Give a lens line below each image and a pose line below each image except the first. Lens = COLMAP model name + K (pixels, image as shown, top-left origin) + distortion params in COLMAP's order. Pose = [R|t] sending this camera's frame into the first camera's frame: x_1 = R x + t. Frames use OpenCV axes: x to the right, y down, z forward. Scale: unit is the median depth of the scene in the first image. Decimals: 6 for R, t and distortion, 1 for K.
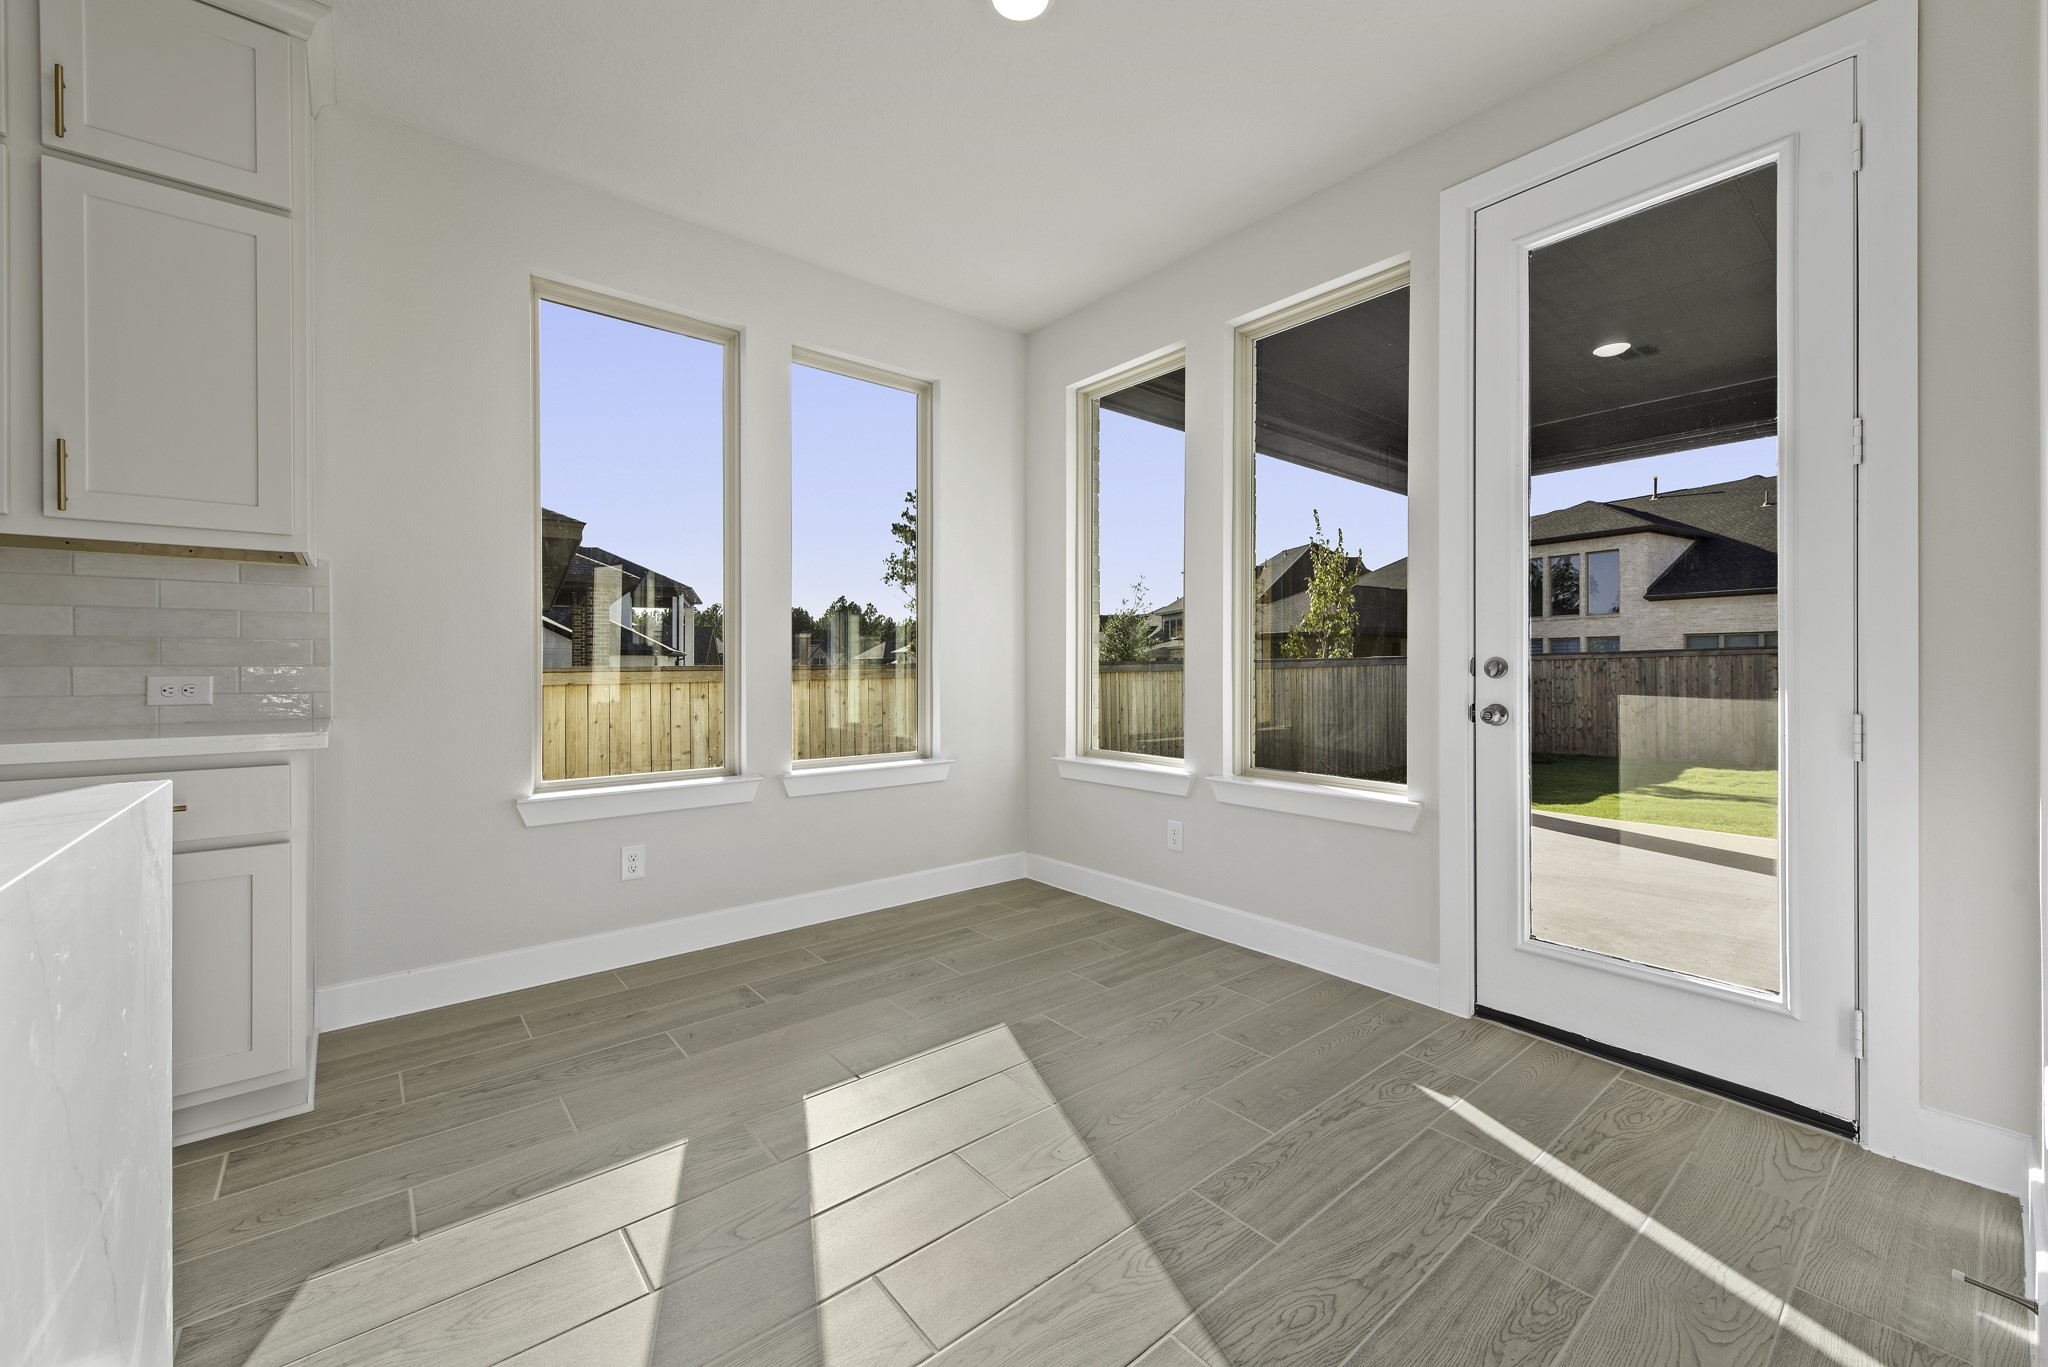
lens RADIAL K [[804.9, 0, 1024.3], [0, 804.9, 669.3], [0, 0, 1]] dist [0.012826, -0.003764]
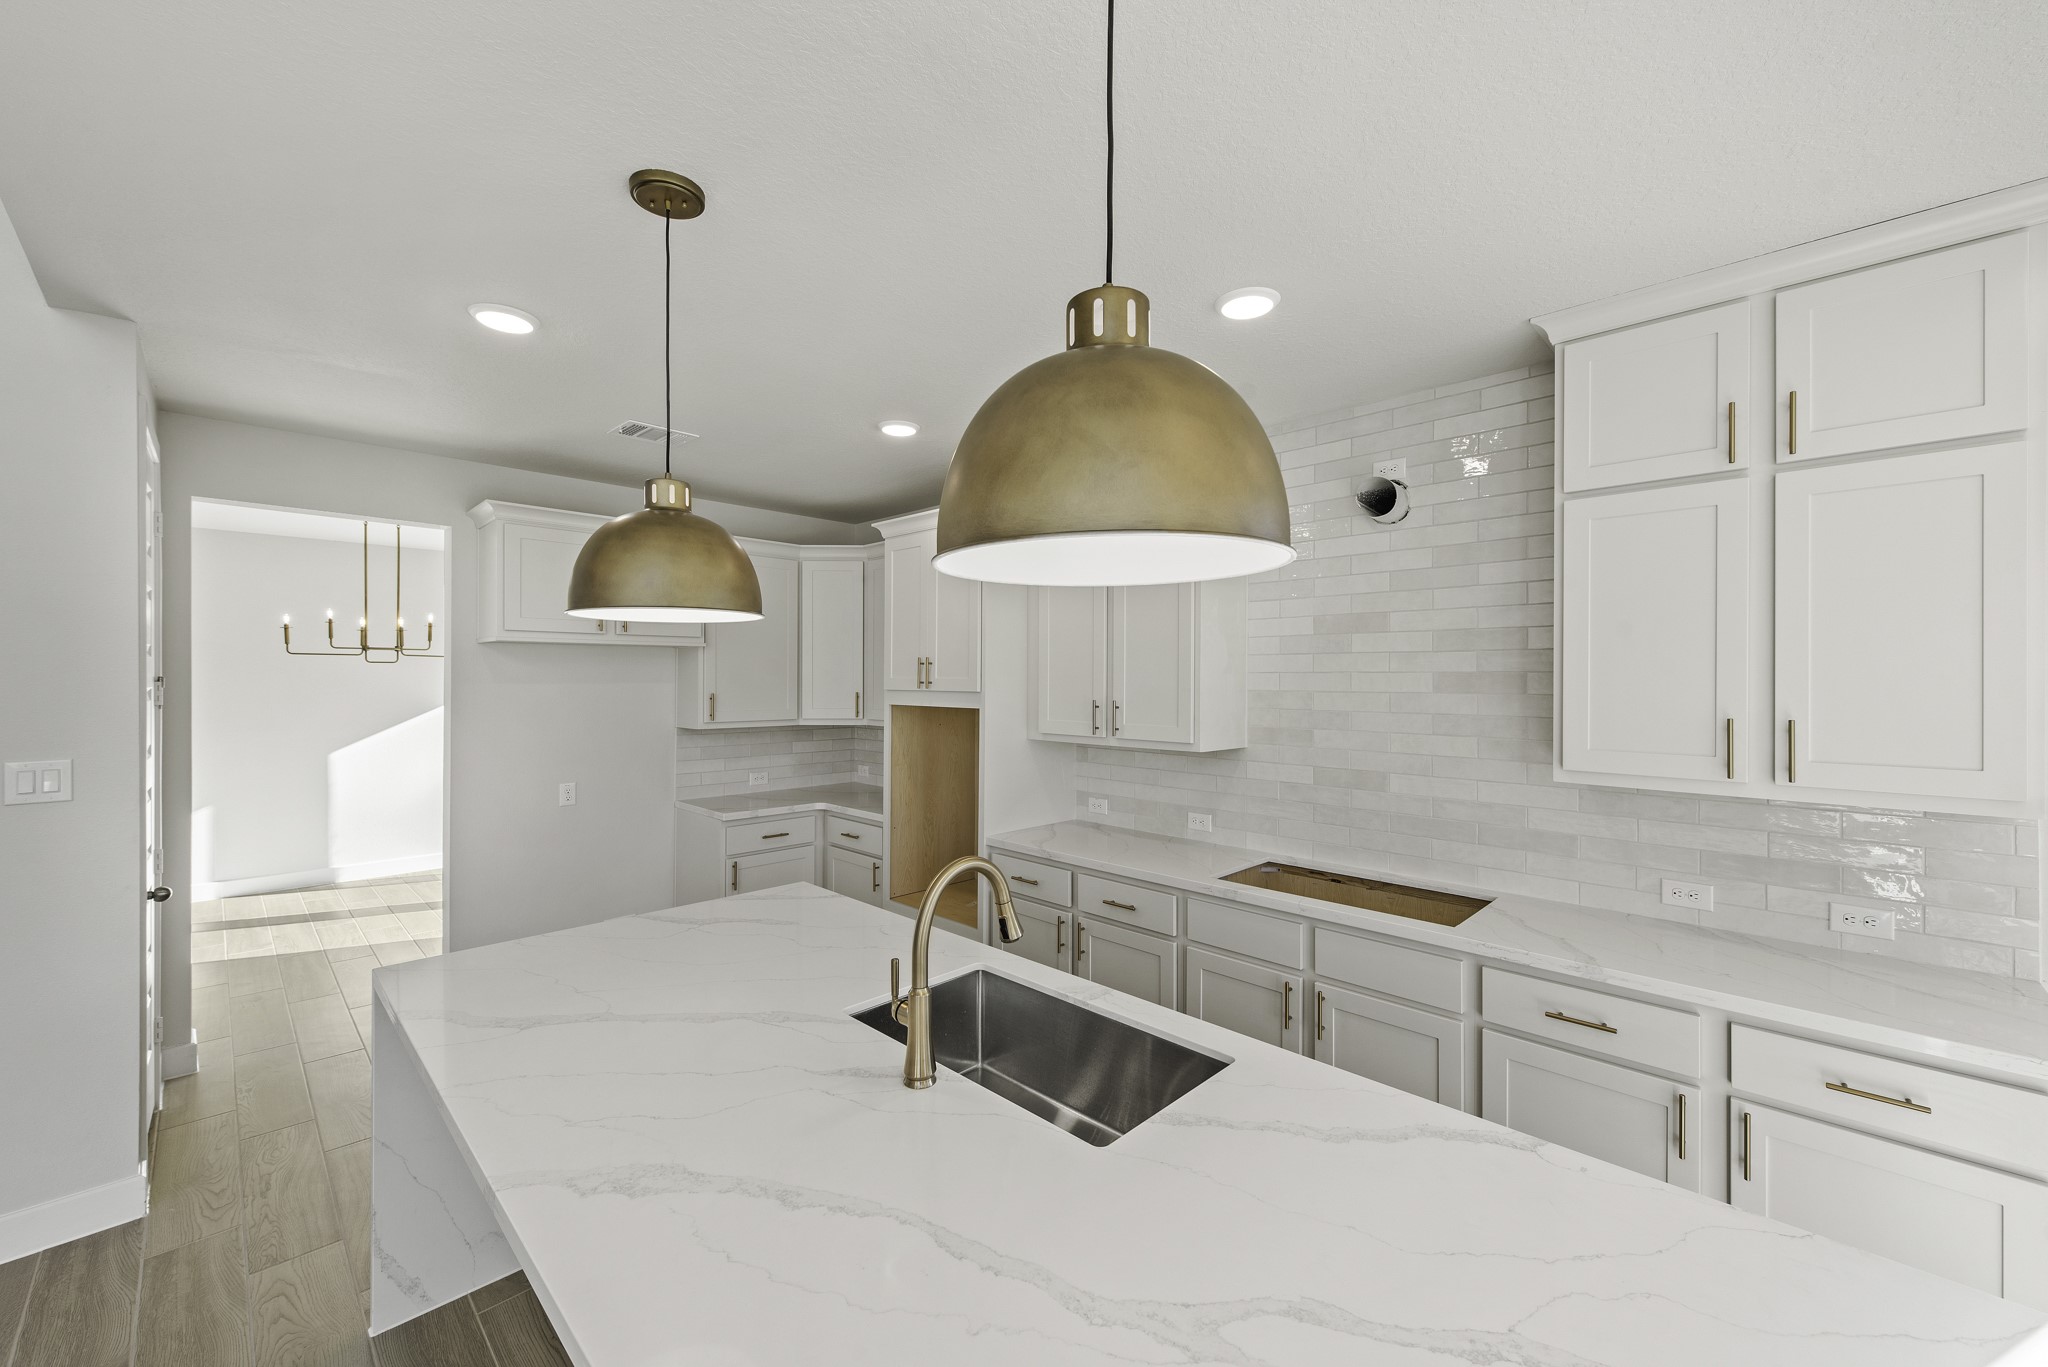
lens RADIAL K [[804.9, 0, 1026.5], [0, 804.9, 677.3], [0, 0, 1]] dist [0.012826, -0.003764]
pose [[0.106410, -0.000430, -0.994322, -0.092673], [-0.006293, 0.999980, -0.001106, -0.177642], [0.994302, 0.006375, 0.106405, -0.096126]]
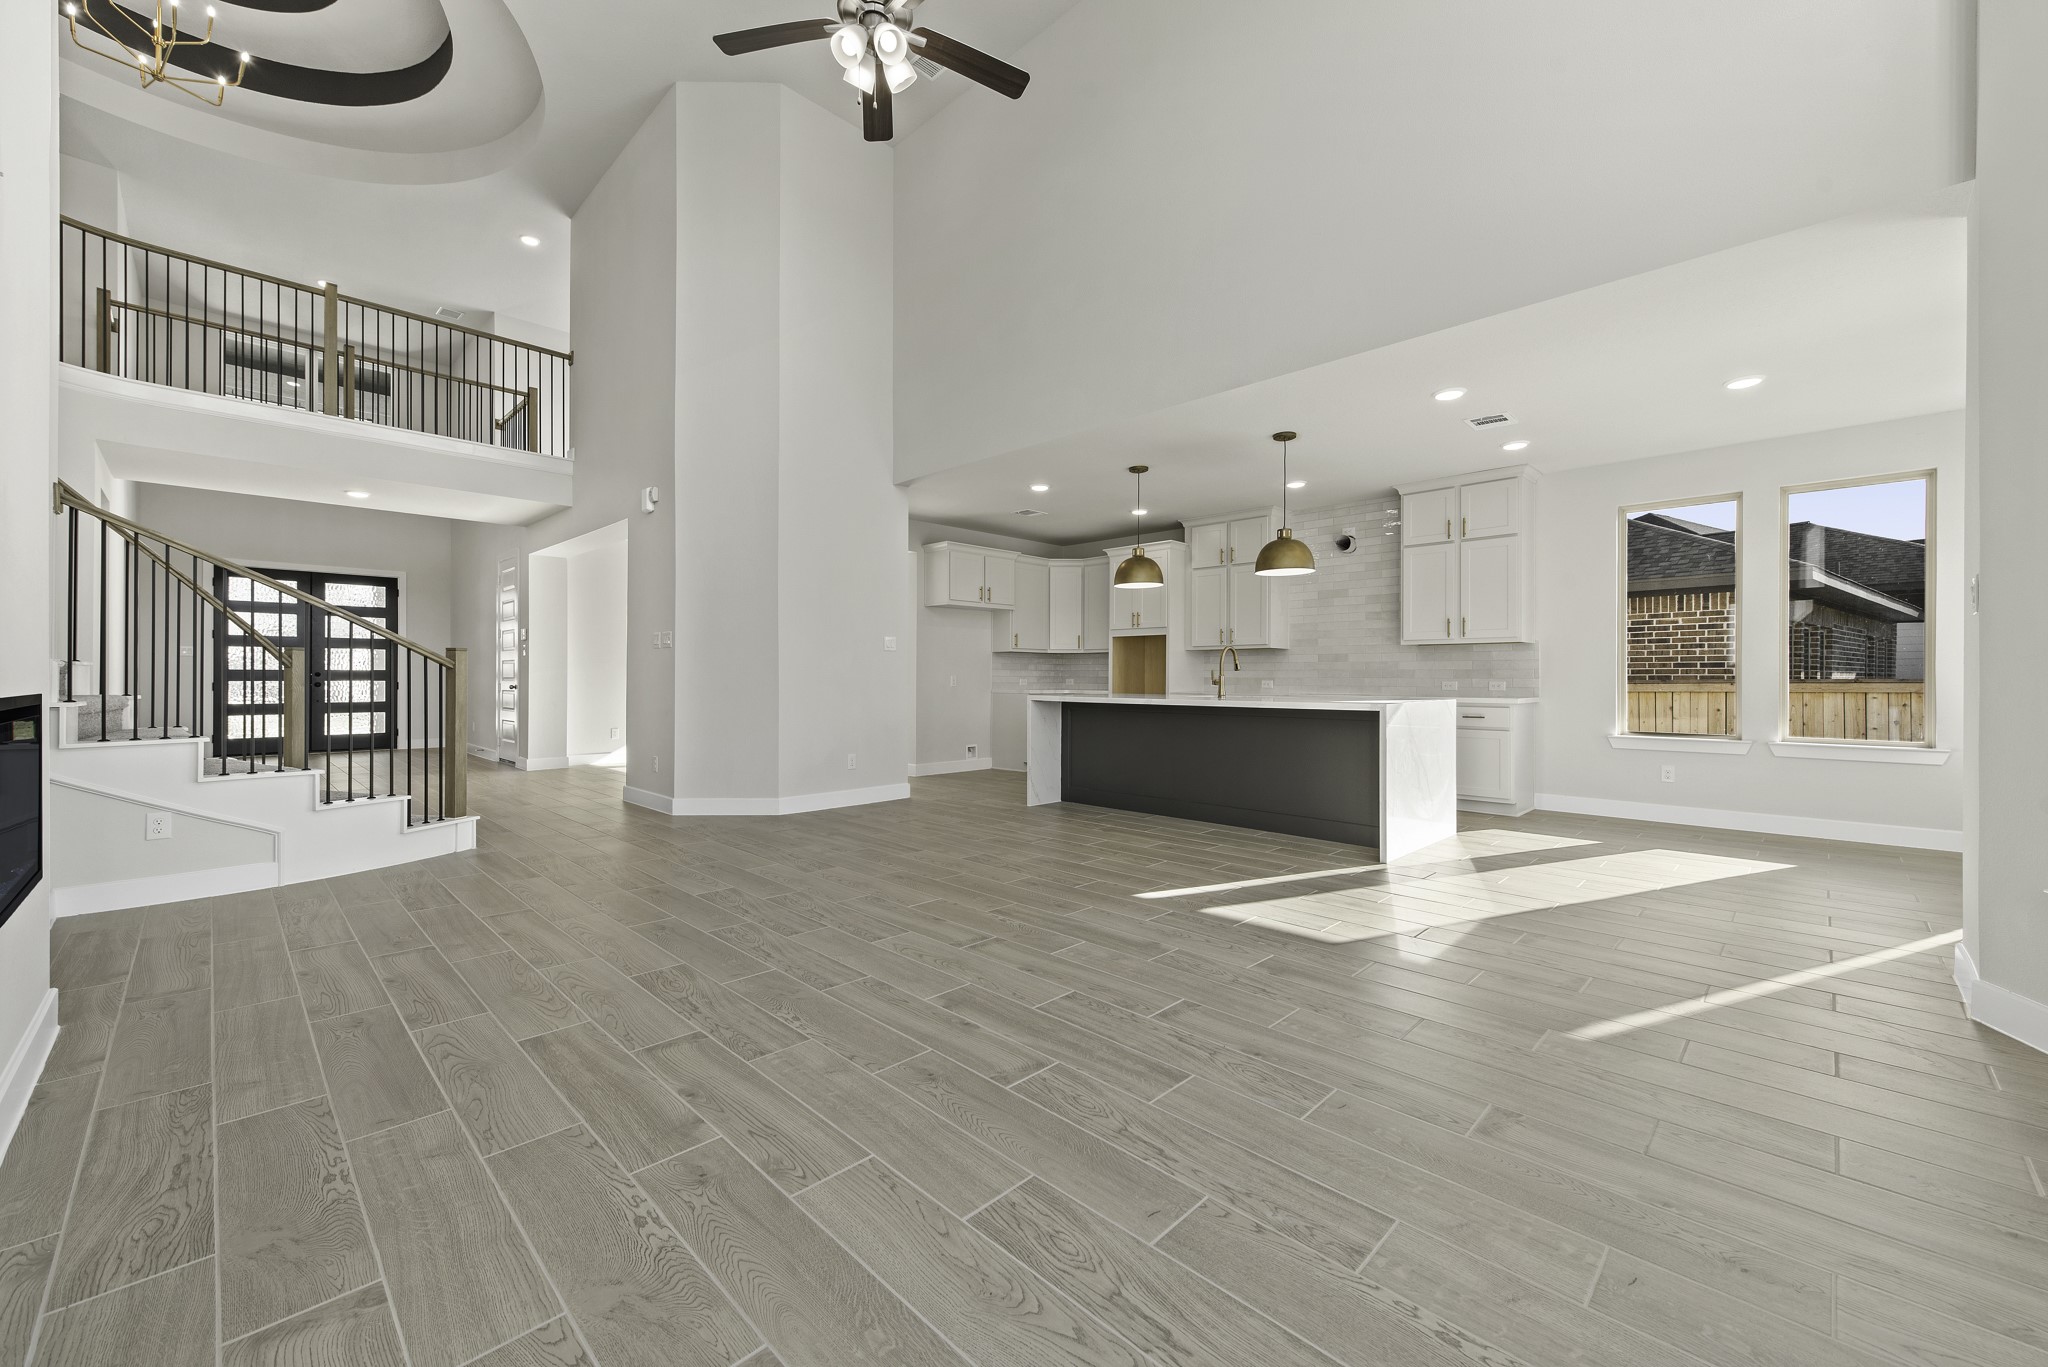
lens RADIAL K [[804.9, 0, 1023.6], [0, 804.9, 672.2], [0, 0, 1]] dist [0.012826, -0.003764]
pose [[0.097417, -0.006088, -0.995225, 1.235608], [-0.006128, 0.999959, -0.006717, 0.003477], [0.995225, 0.006753, 0.097375, -0.731883]]
